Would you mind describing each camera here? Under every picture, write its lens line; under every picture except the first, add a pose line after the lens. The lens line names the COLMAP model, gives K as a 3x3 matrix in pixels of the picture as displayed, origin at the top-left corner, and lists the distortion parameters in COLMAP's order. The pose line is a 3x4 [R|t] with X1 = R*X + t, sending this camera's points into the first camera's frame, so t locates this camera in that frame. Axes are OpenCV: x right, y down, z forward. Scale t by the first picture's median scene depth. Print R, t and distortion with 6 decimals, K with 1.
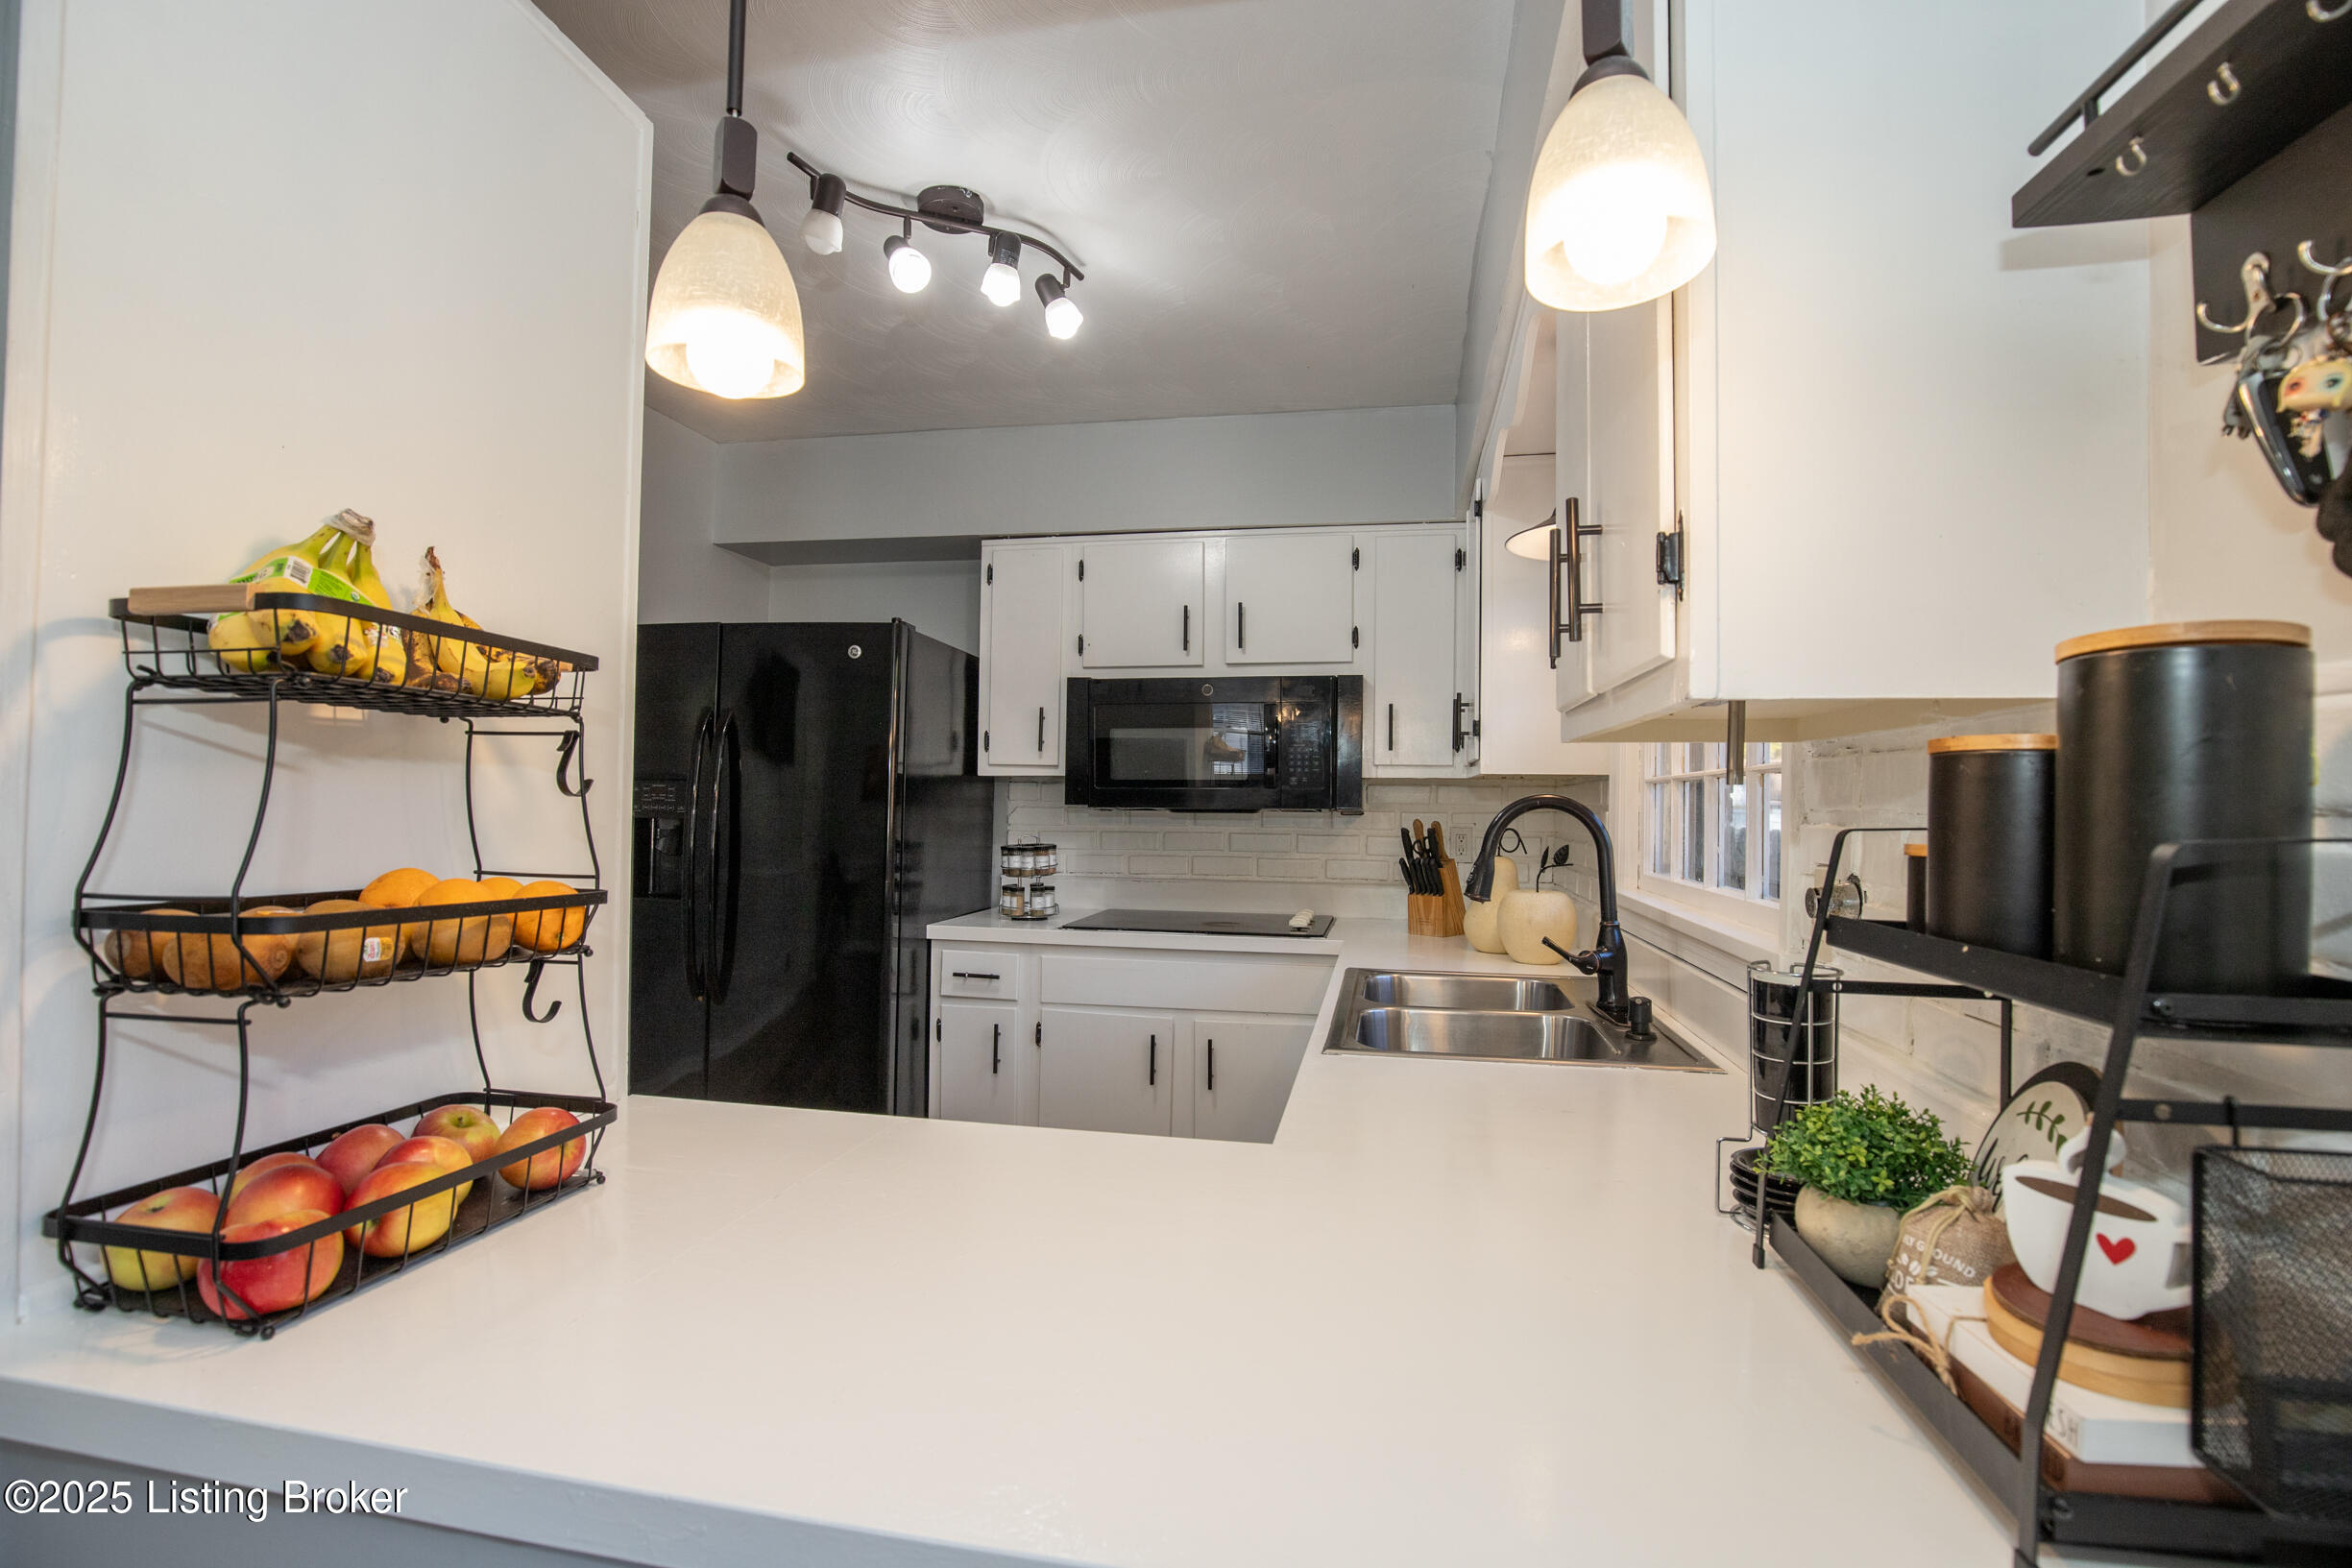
lens RADIAL K [[1072.7, 0, 1187.3], [0, 1072.7, 789.9], [0, 0, 1]] dist [-0.028943, 0.003485]
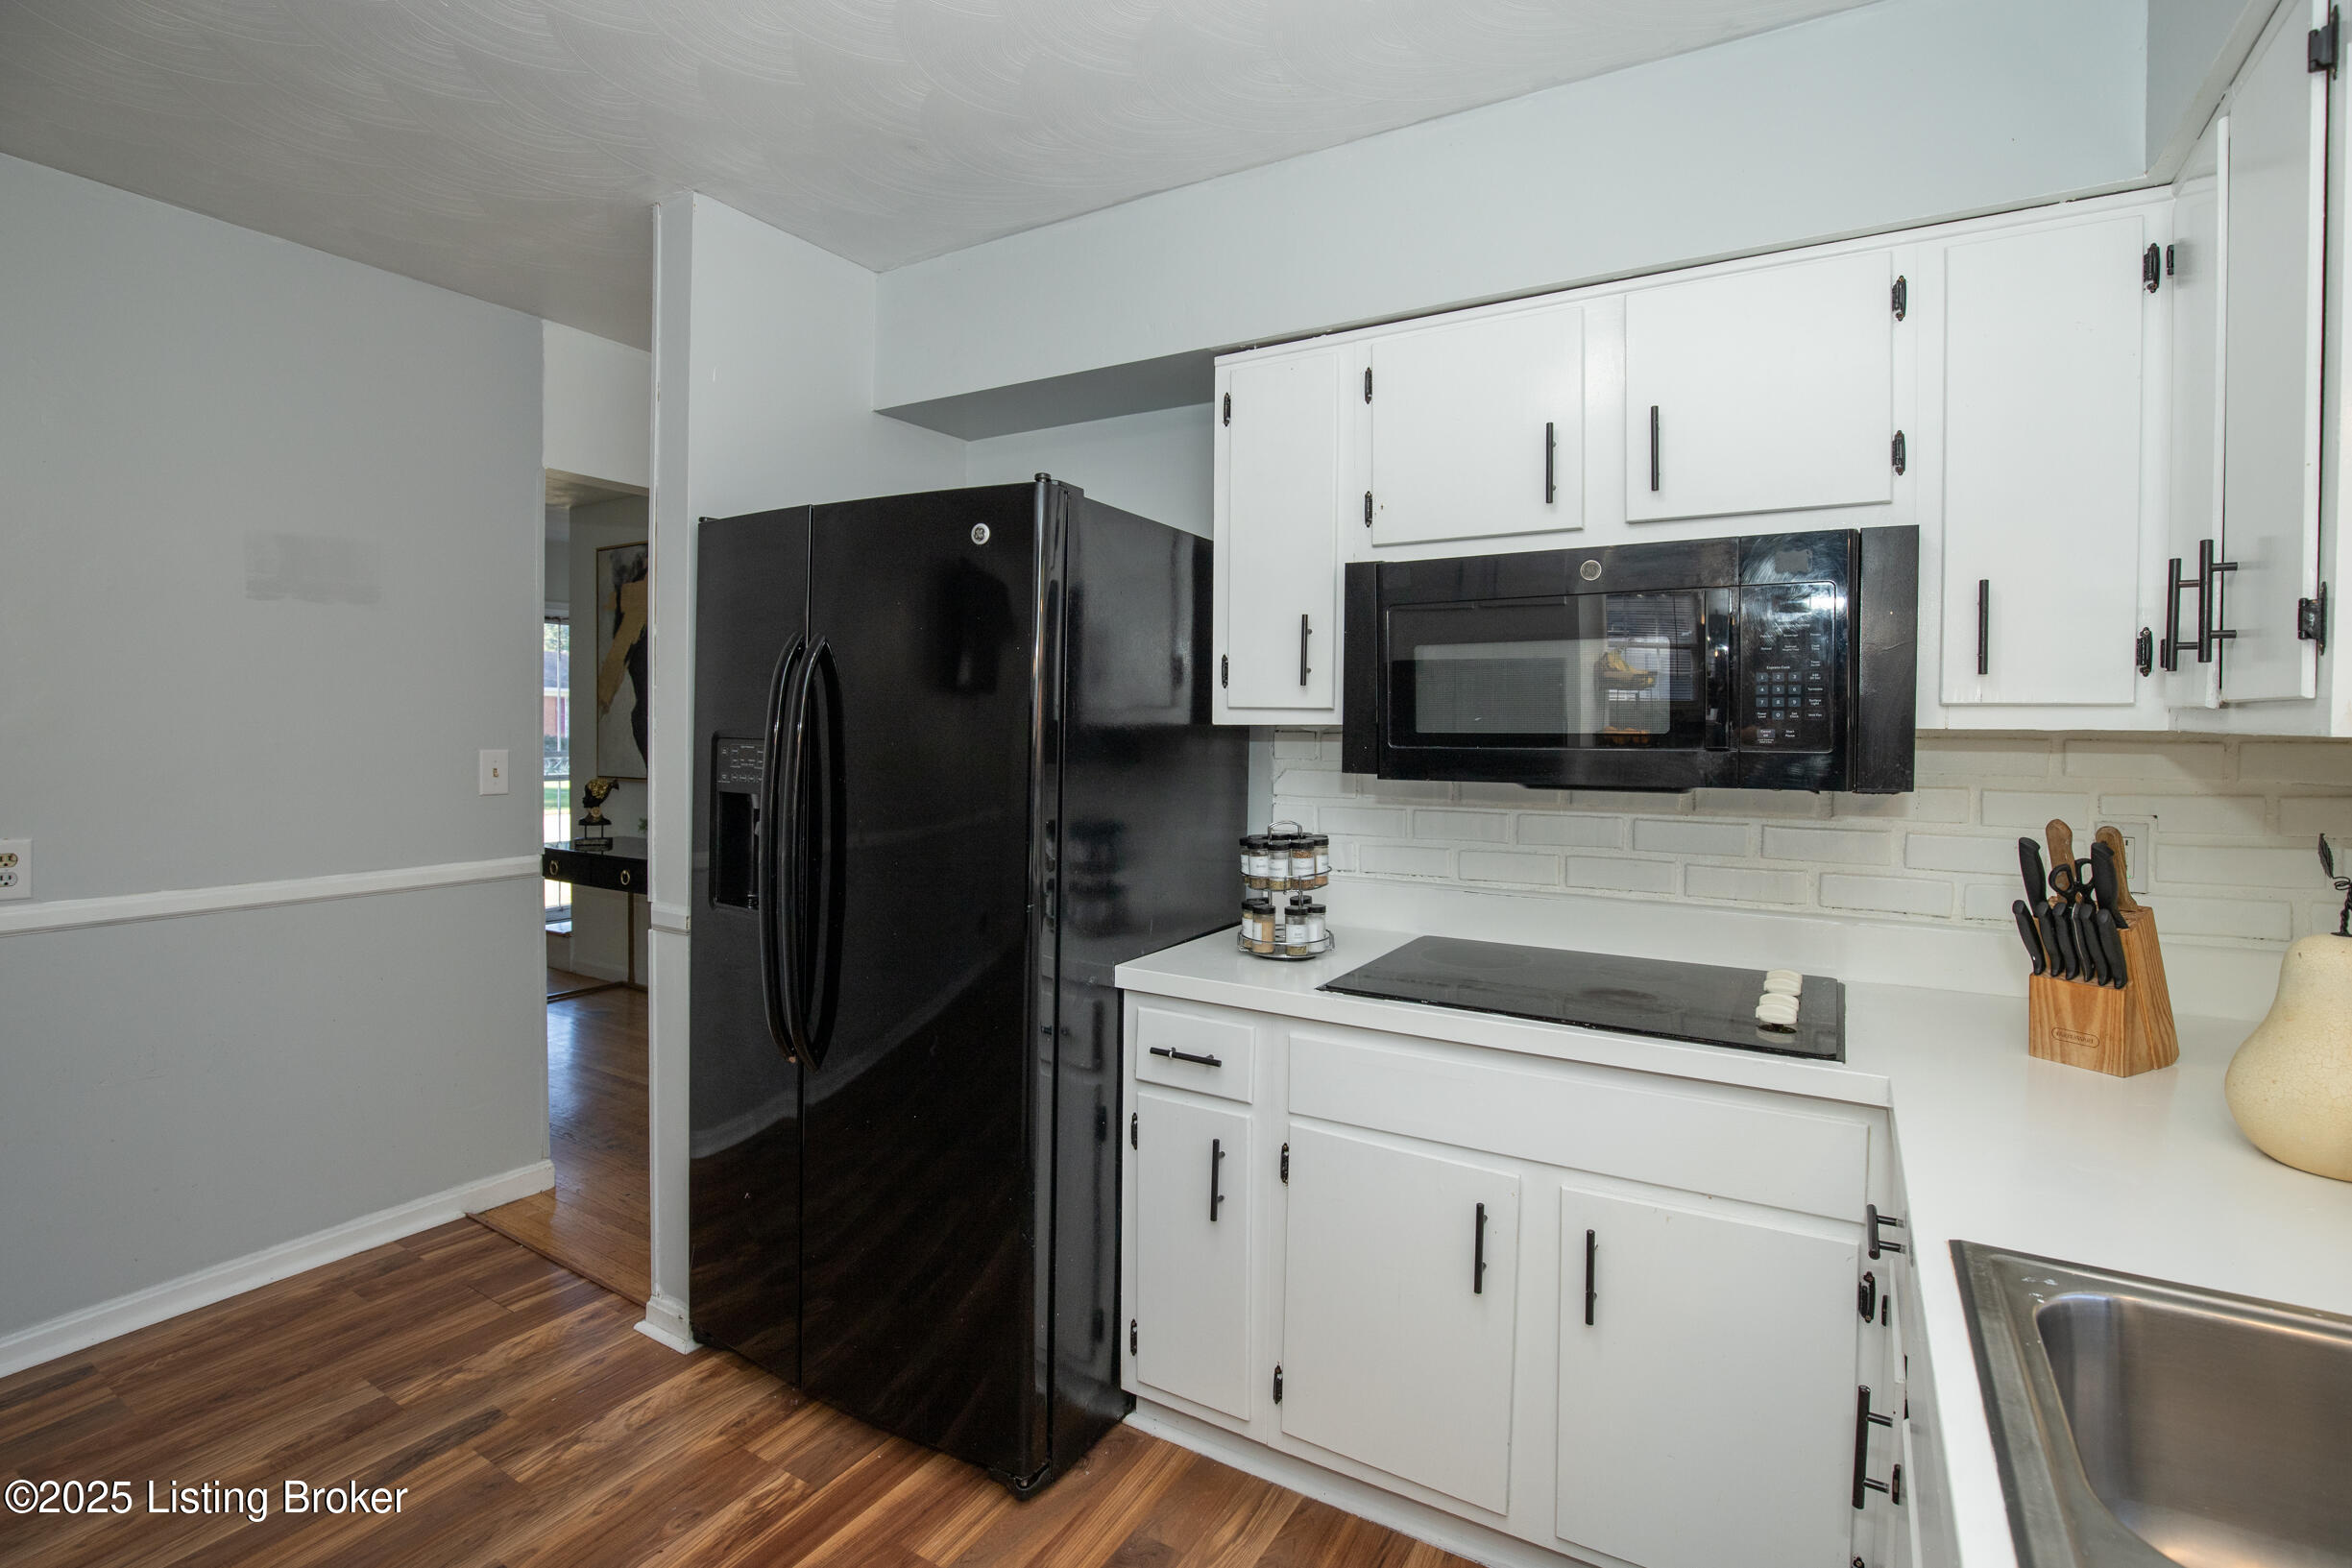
lens RADIAL K [[1072.7, 0, 1183.5], [0, 1072.7, 736.1], [0, 0, 1]] dist [-0.028943, 0.003485]
pose [[0.935003, 0.000050, -0.354640, 0.017658], [0.007320, 0.999784, 0.019440, -0.020071], [0.354564, -0.020773, 0.934801, 0.404478]]
